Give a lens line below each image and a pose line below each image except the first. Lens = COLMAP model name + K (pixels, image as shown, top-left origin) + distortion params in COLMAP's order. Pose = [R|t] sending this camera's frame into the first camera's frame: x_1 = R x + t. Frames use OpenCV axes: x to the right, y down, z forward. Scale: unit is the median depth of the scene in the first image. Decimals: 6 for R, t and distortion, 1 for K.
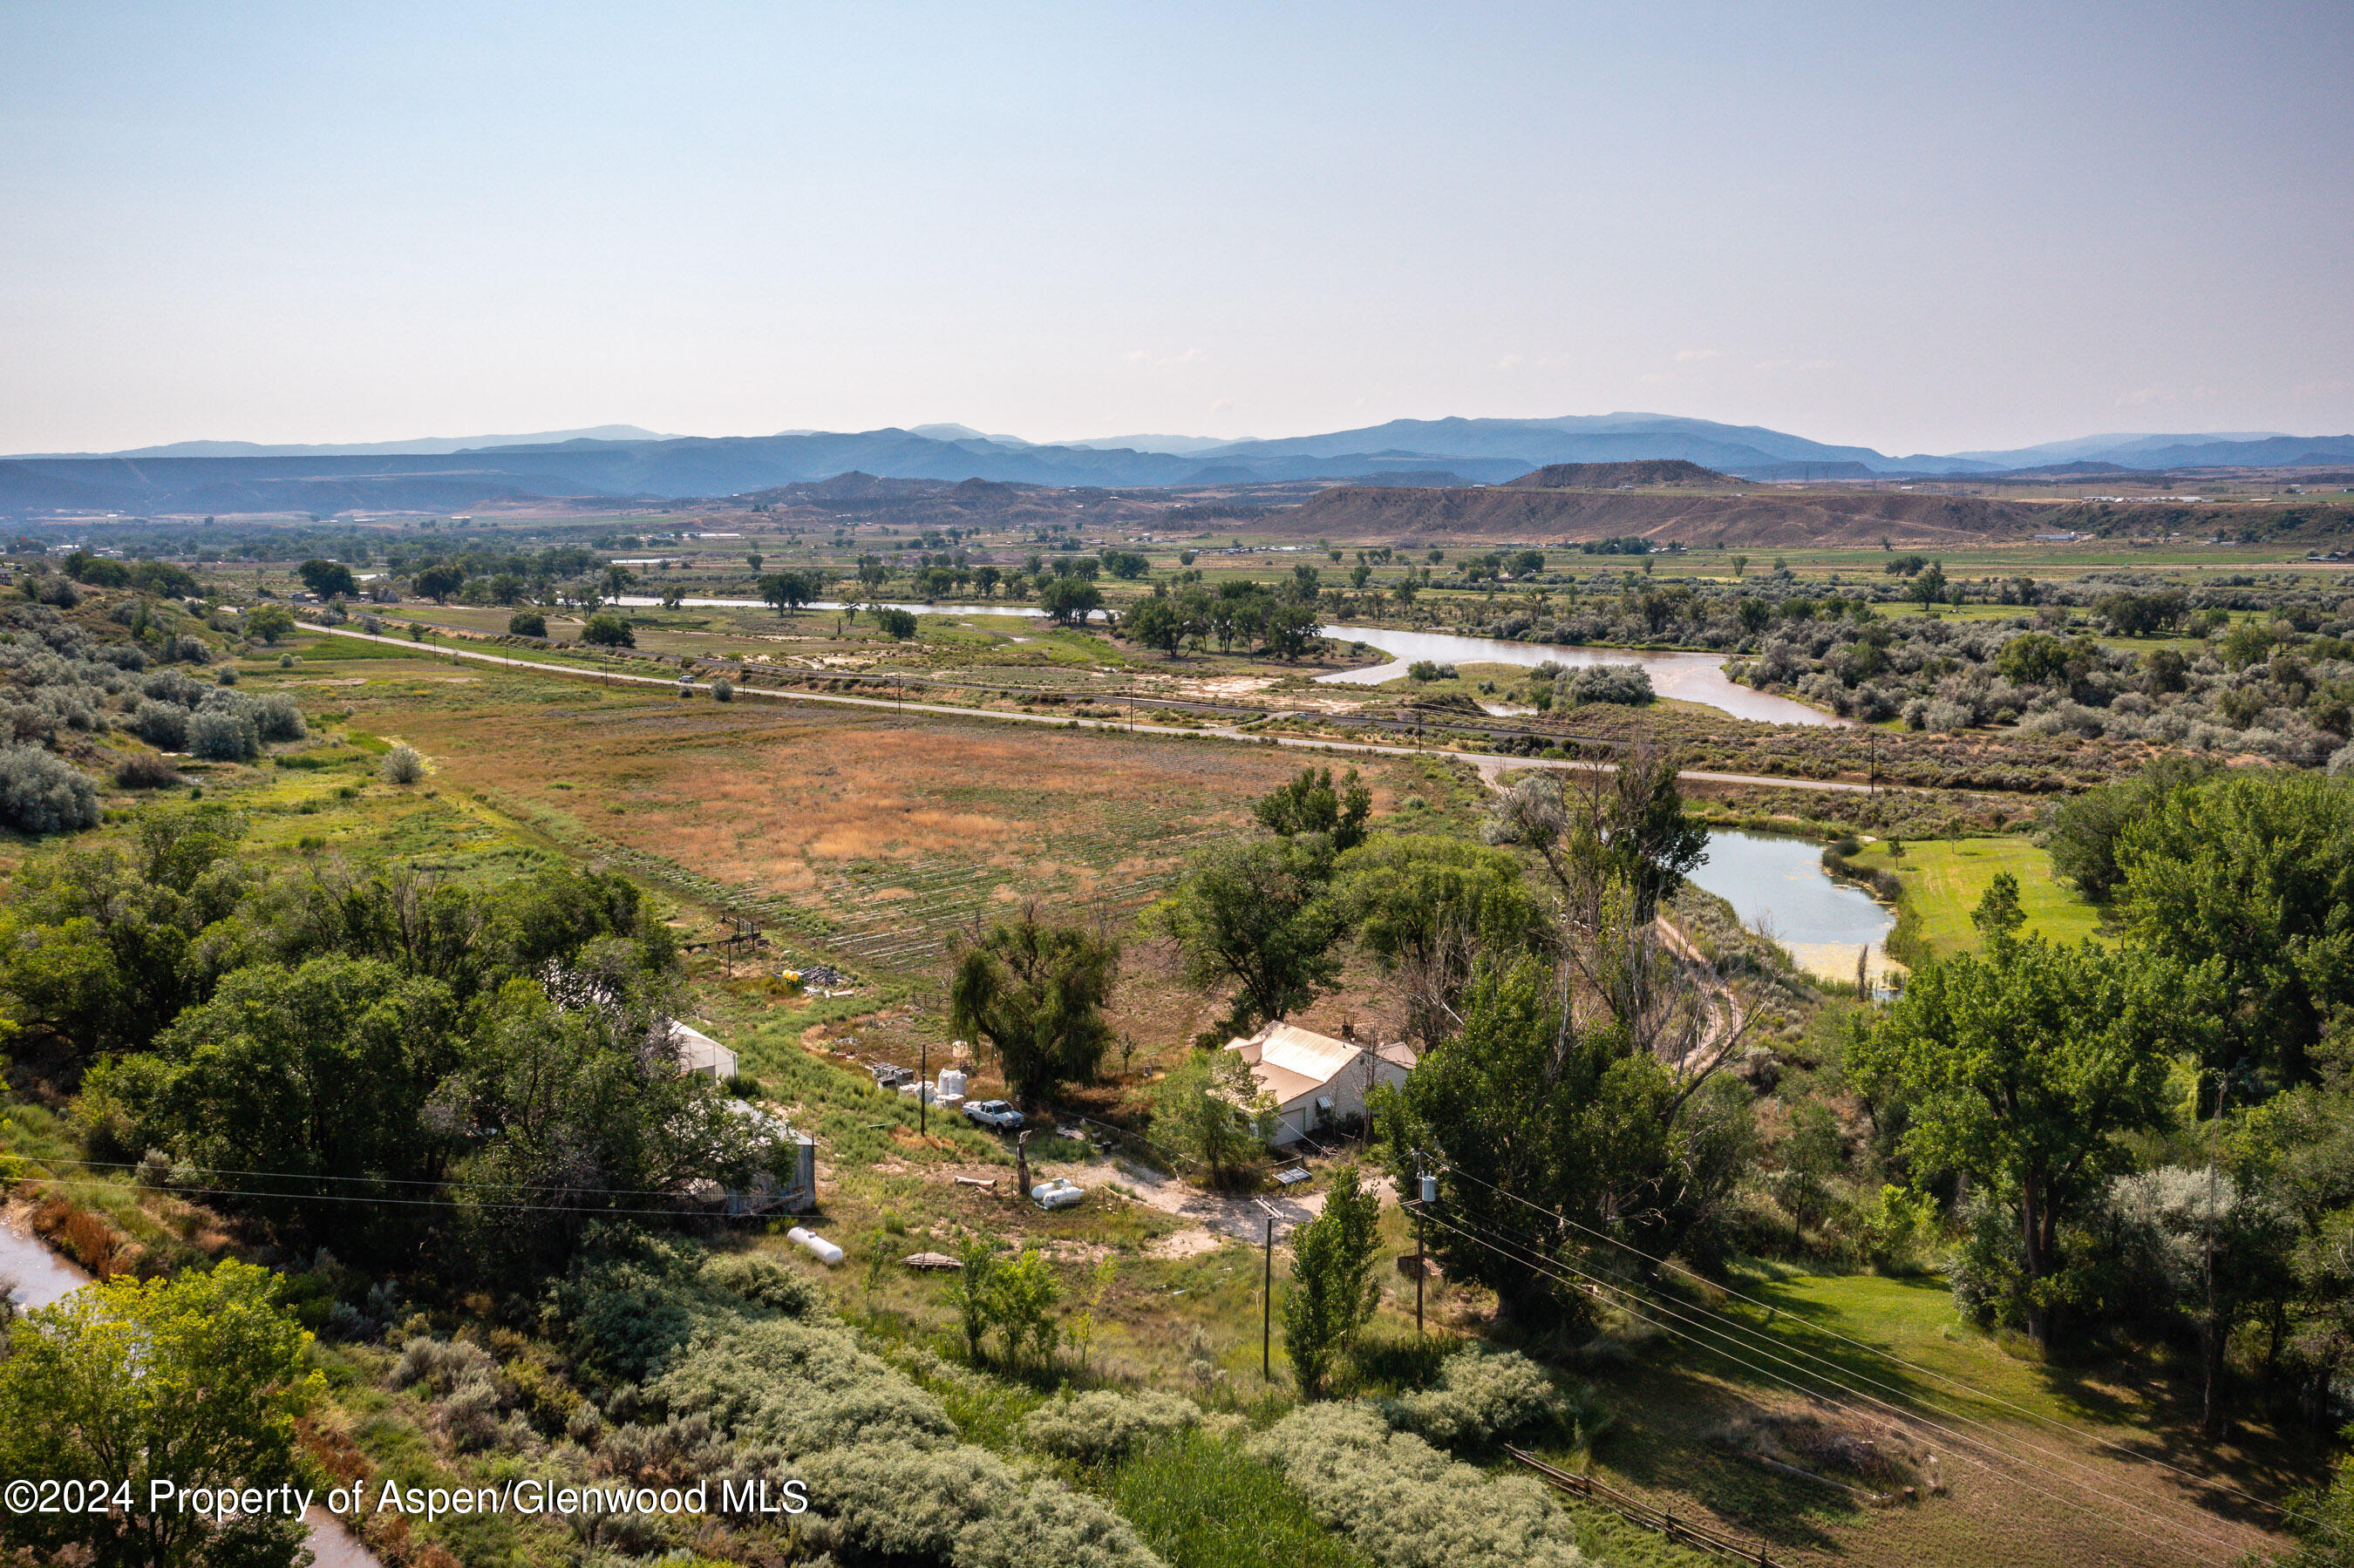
lens RADIAL K [[1863.4, 0, 1177.0], [0, 1863.4, 784.0], [0, 0, 1]] dist [-0.017648, 0.023614]
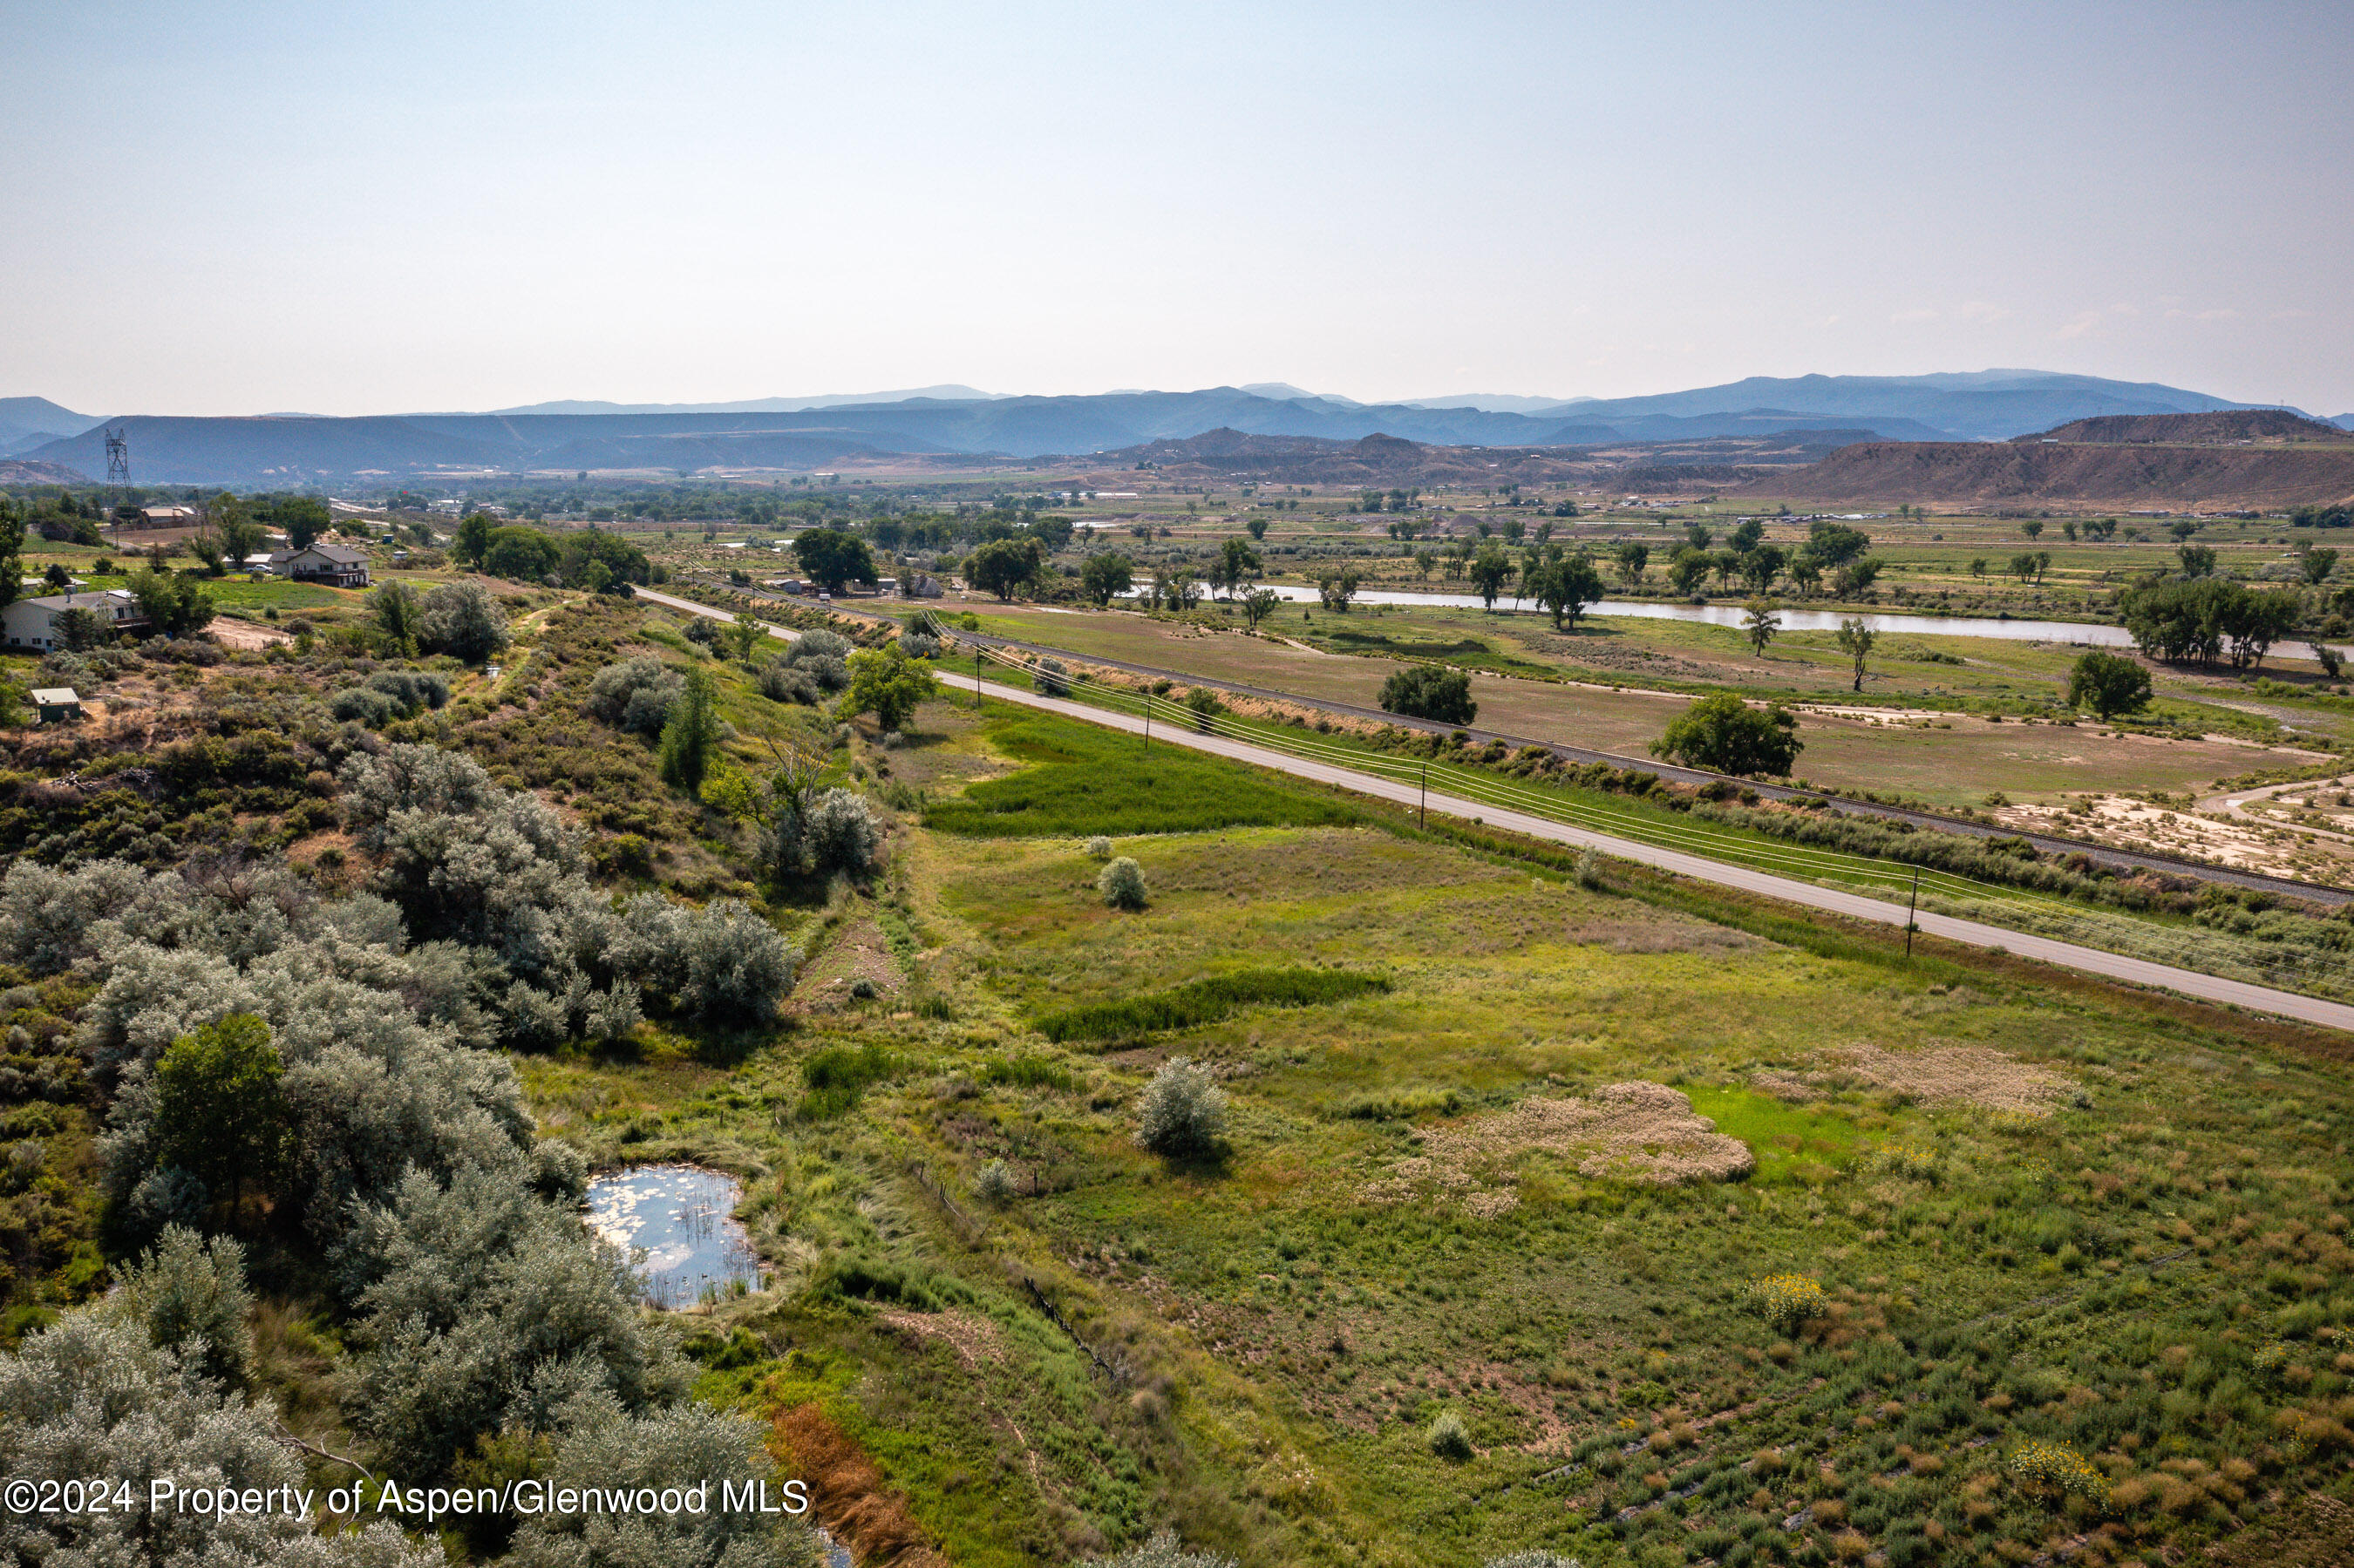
lens RADIAL K [[1863.4, 0, 1177.0], [0, 1863.4, 784.0], [0, 0, 1]] dist [-0.017648, 0.023614]
pose [[0.986583, 0.031285, -0.160238, -0.070319], [-0.028036, 0.999354, 0.022495, -0.015030], [0.160838, -0.017701, 0.986822, 0.115267]]
